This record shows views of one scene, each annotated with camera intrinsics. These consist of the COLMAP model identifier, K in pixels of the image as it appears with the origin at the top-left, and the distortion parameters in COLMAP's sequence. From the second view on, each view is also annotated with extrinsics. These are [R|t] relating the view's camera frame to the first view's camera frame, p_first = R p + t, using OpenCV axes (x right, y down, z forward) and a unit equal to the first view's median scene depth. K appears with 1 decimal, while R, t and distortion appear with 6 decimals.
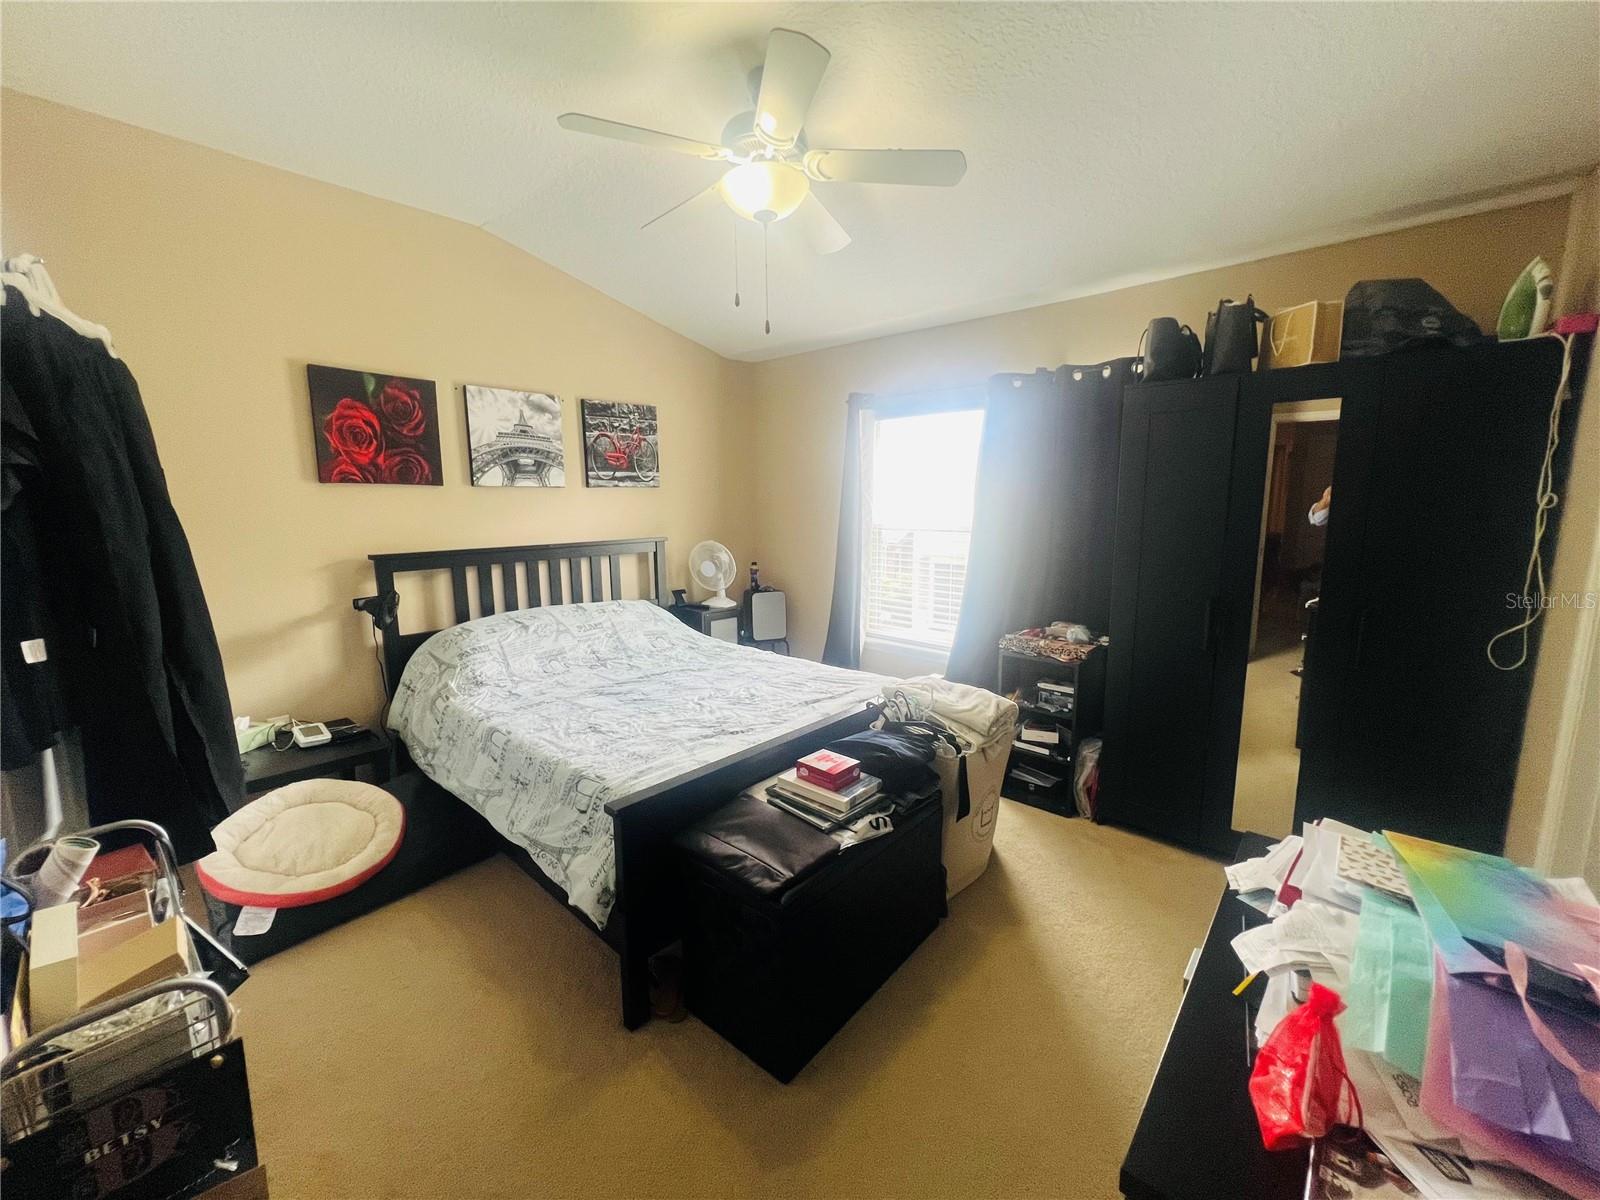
lens RADIAL K [[641.0, 0, 801.3], [0, 641.0, 594.4], [0, 0, 1]] dist [0.001834, 0.000557]
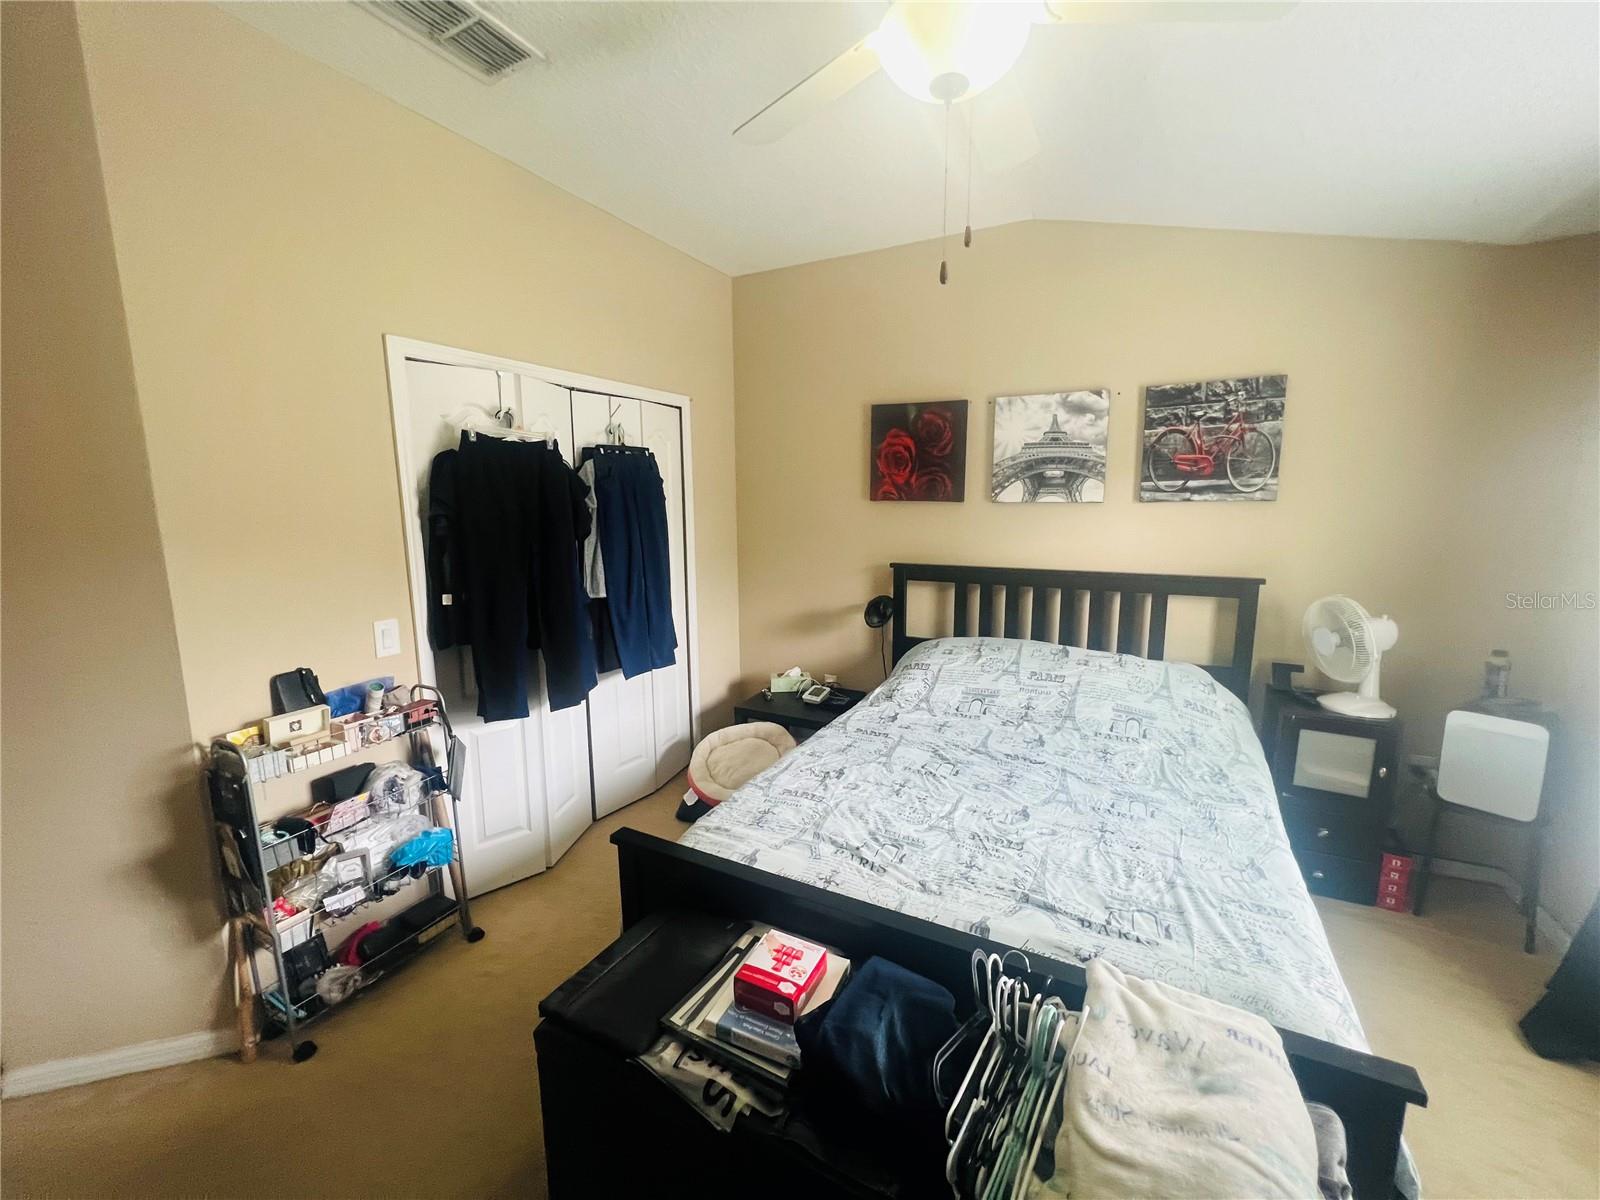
lens RADIAL K [[641.0, 0, 802.1], [0, 641.0, 597.7], [0, 0, 1]] dist [0.001834, 0.000557]
pose [[0.255953, 0.156333, -0.953964, 0.338654], [-0.139415, 0.982490, 0.123602, -0.101591], [0.956583, 0.101361, 0.273266, 0.452362]]
